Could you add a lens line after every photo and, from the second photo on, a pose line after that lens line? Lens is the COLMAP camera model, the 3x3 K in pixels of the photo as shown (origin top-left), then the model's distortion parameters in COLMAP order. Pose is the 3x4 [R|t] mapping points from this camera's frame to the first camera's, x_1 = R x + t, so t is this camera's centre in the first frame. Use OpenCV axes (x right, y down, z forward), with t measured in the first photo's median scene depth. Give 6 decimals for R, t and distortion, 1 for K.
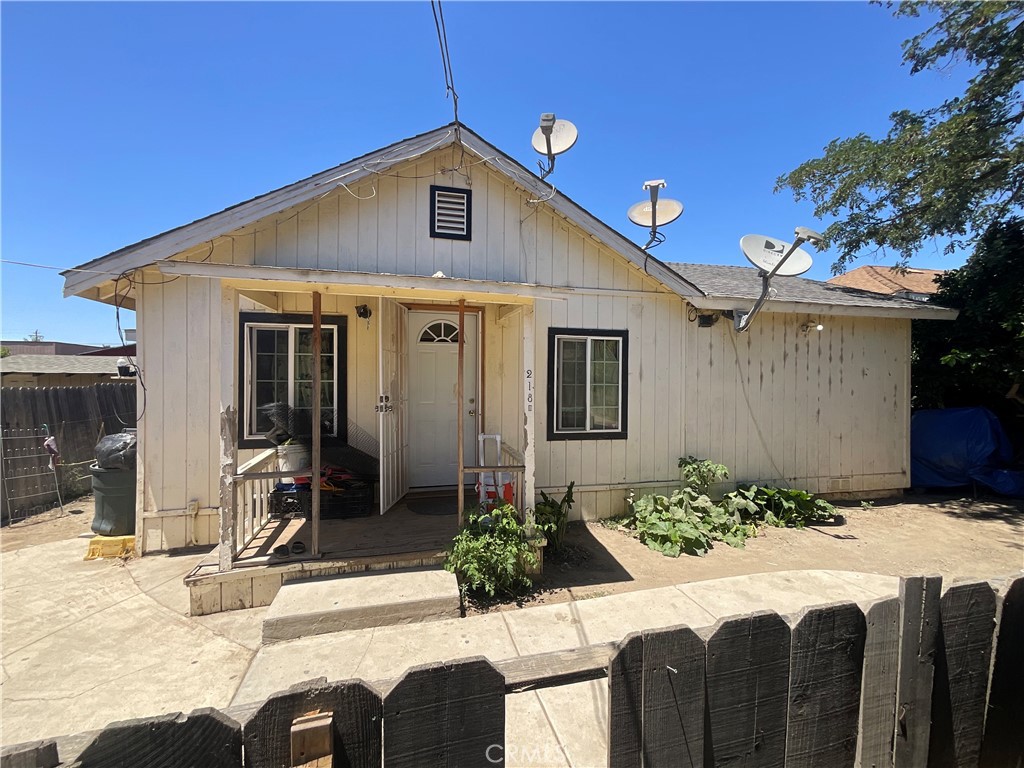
lens RADIAL K [[405.2, 0, 512.0], [0, 405.2, 384.0], [0, 0, 1]] dist [0.000785, -0.000158]
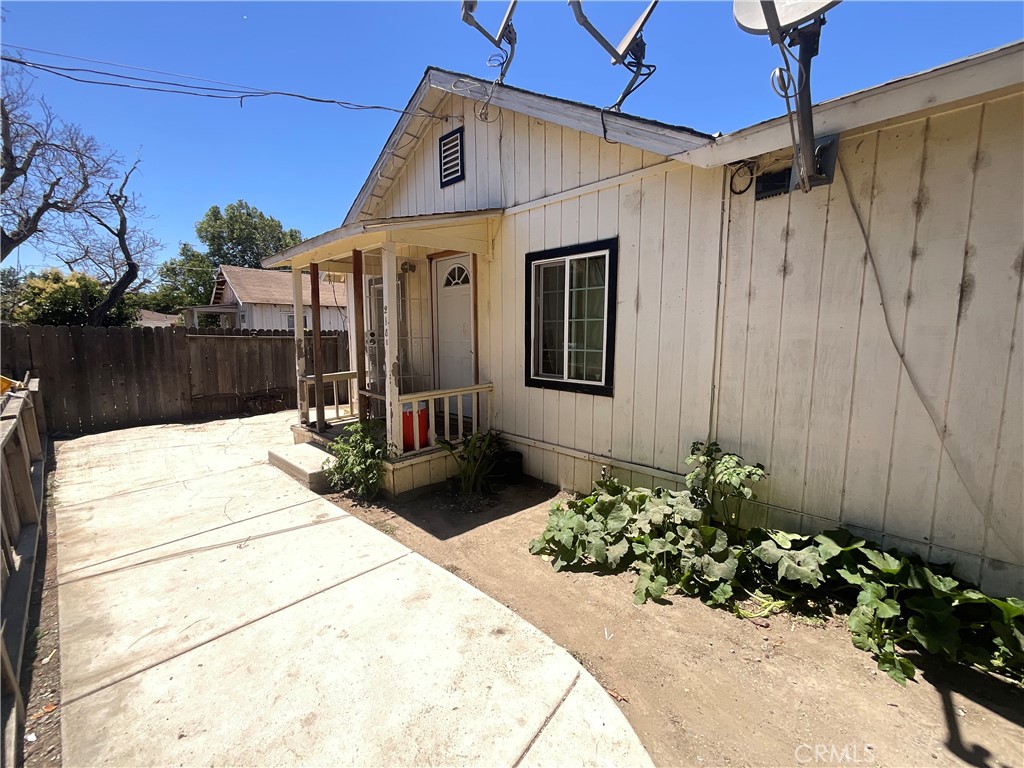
lens RADIAL K [[410.3, 0, 512.1], [0, 410.3, 379.5], [0, 0, 1]] dist [-0.001902, 0.000094]
pose [[0.545523, 0.088812, -0.833377, 0.798487], [0.003697, 0.994105, 0.108361, 0.028387], [0.838087, -0.062195, 0.541979, 0.482032]]
